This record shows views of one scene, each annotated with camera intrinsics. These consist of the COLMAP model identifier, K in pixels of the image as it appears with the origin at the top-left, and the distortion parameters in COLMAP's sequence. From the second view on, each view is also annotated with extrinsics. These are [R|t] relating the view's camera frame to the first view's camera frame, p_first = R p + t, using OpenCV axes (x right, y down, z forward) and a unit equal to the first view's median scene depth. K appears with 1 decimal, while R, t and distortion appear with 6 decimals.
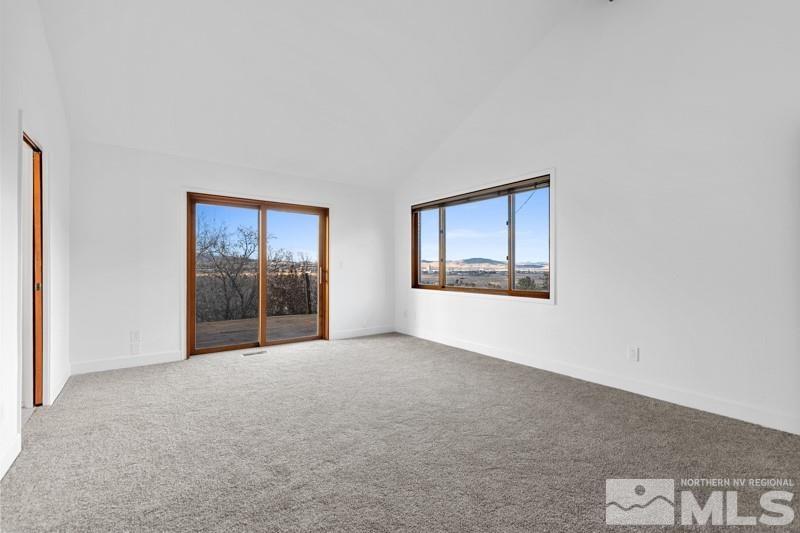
lens RADIAL K [[349.9, 0, 404.2], [0, 349.9, 268.8], [0, 0, 1]] dist [0.005770, -0.000793]
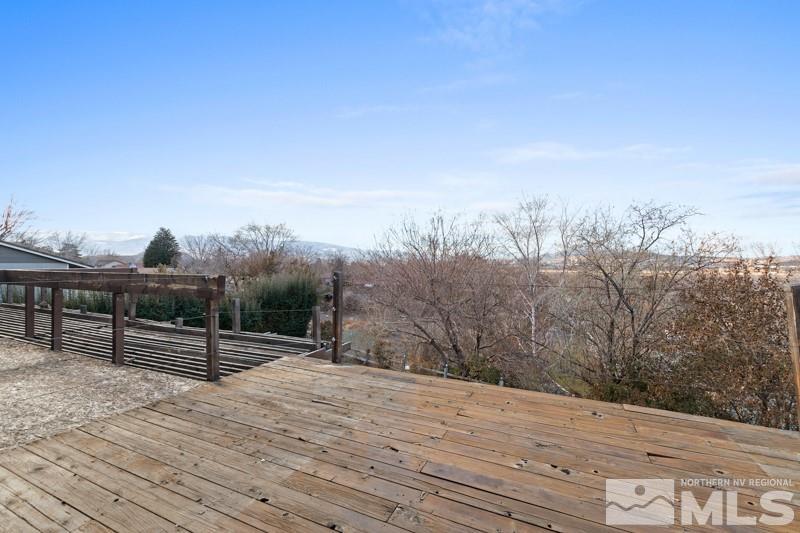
lens RADIAL K [[349.9, 0, 401.0], [0, 349.9, 267.9], [0, 0, 1]] dist [0.005770, -0.000793]
pose [[0.471991, 0.003140, -0.881598, -0.318842], [-0.003918, 0.999991, 0.001463, 0.008241], [0.881595, 0.002764, 0.471999, 1.039415]]
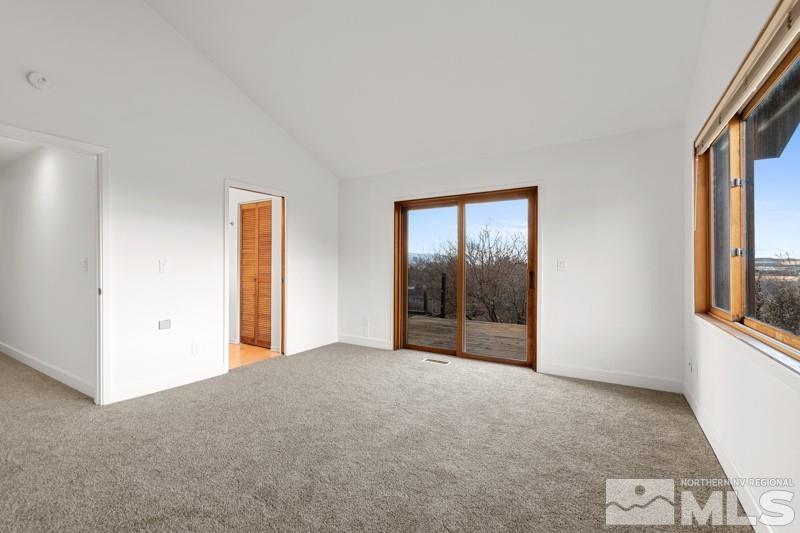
lens RADIAL K [[349.9, 0, 399.6], [0, 349.9, 264.9], [0, 0, 1]] dist [0.005770, -0.000793]
pose [[0.360129, -0.010285, -0.932846, 0.373857], [-0.005672, 0.999897, -0.013214, -0.000620], [0.932885, 0.010050, 0.360034, 0.522443]]
